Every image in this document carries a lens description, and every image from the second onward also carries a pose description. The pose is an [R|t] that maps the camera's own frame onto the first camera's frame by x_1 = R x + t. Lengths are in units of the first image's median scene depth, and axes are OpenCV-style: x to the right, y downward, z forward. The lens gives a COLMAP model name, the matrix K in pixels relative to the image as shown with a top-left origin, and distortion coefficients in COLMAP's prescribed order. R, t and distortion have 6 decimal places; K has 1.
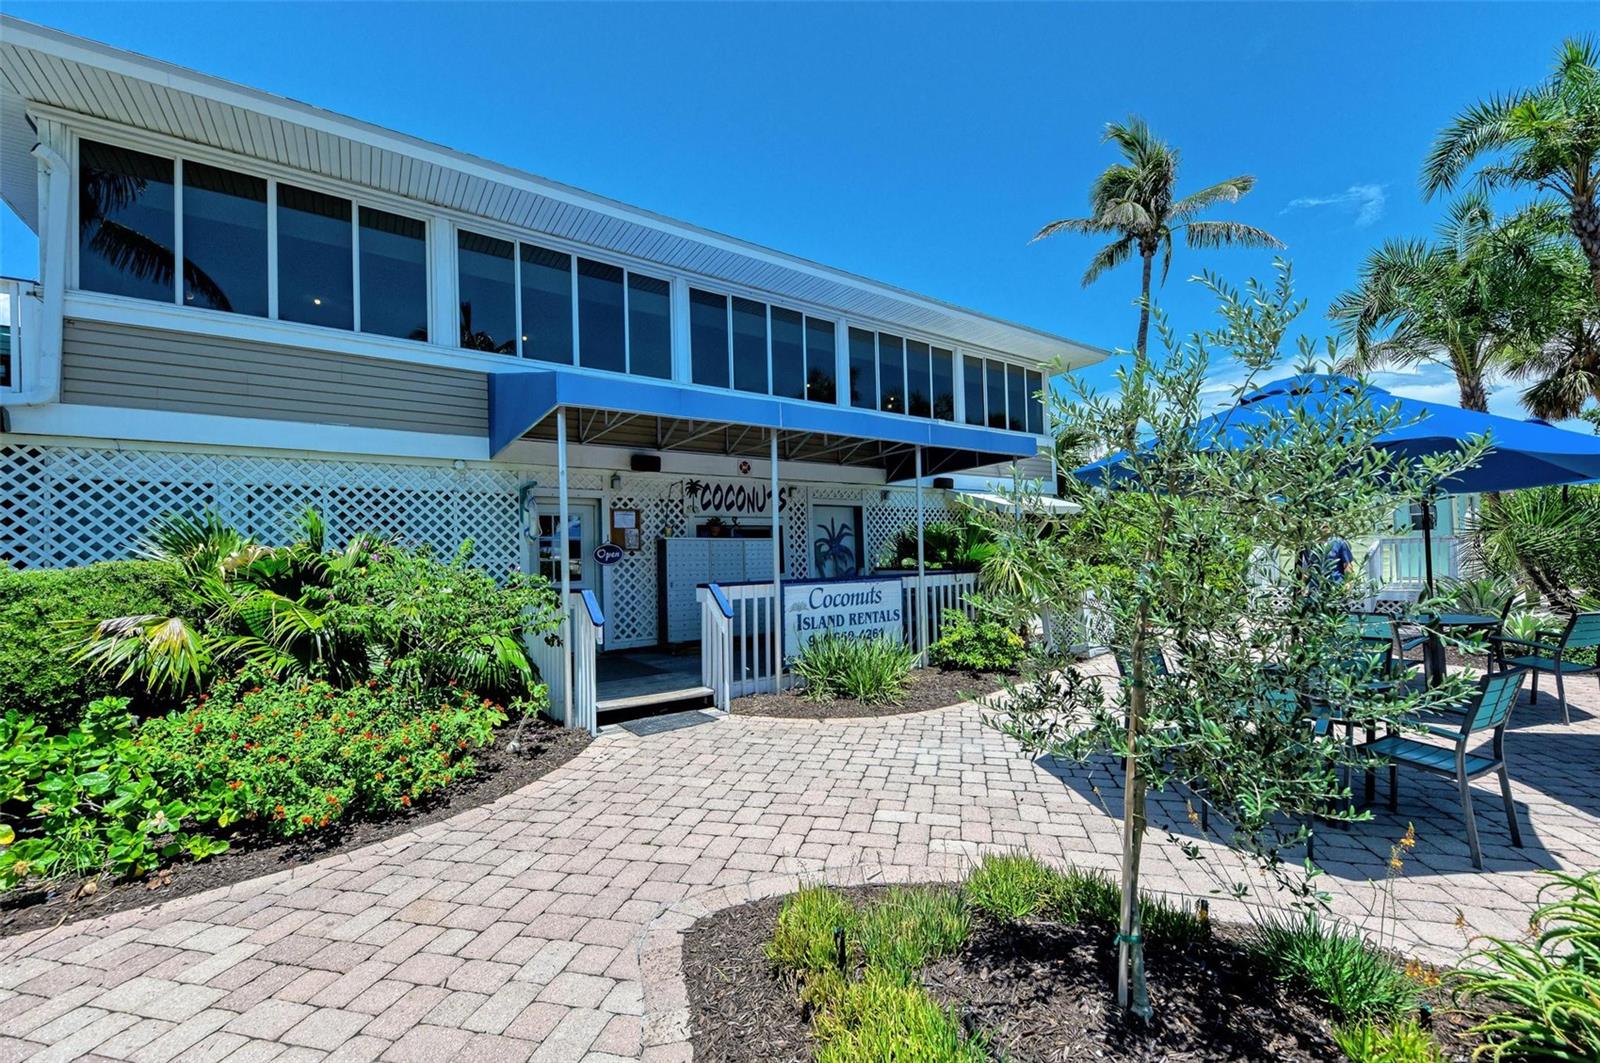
lens RADIAL K [[640.8, 0, 799.2], [0, 640.8, 529.6], [0, 0, 1]] dist [0.002866, 0.000228]
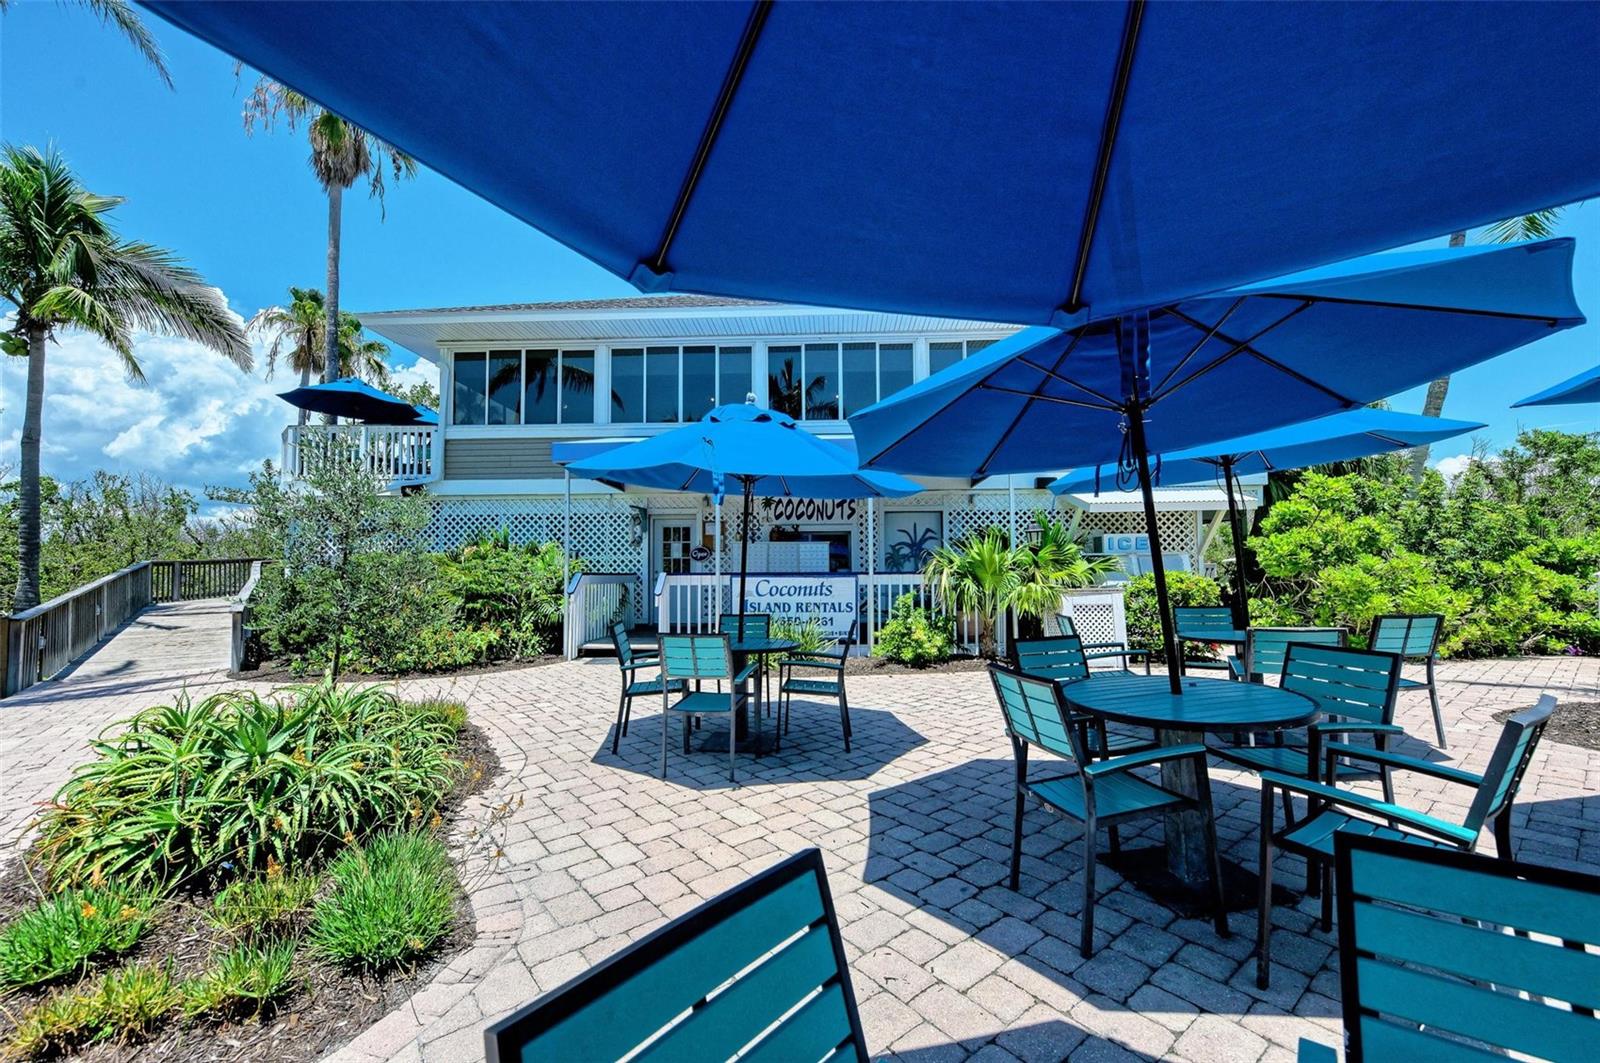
lens RADIAL K [[640.8, 0, 794.7], [0, 640.8, 535.6], [0, 0, 1]] dist [0.002866, 0.000228]
pose [[0.782224, -0.015098, -0.622814, 0.804186], [0.012012, 0.999886, -0.009152, 0.014984], [0.622881, -0.000322, 0.782317, 0.048522]]
